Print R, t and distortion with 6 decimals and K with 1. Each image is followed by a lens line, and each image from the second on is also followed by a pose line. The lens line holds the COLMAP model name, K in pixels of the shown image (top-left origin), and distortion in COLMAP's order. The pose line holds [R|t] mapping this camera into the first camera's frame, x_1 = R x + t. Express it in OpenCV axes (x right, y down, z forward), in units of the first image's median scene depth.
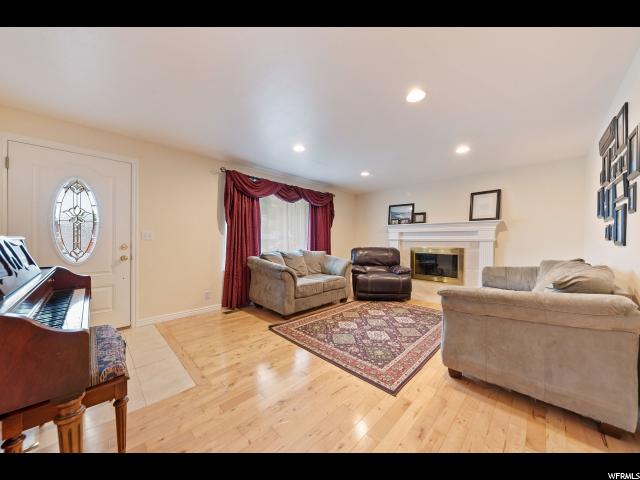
lens RADIAL K [[221.0, 0, 320.0], [0, 221.0, 240.0], [0, 0, 1]] dist [0.000537, -0.000027]
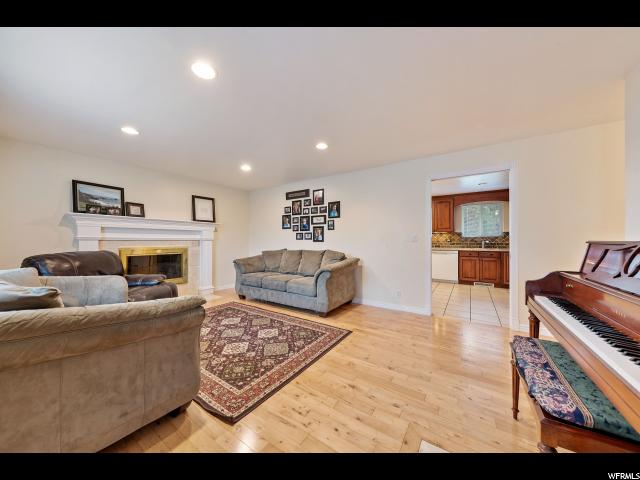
lens RADIAL K [[221.0, 0, 320.0], [0, 221.0, 240.0], [0, 0, 1]] dist [0.000537, -0.000027]
pose [[-0.187138, -0.008785, 0.982294, -0.719961], [-0.007117, 0.999946, 0.007587, -0.010328], [-0.982308, -0.005571, -0.187191, 0.873386]]
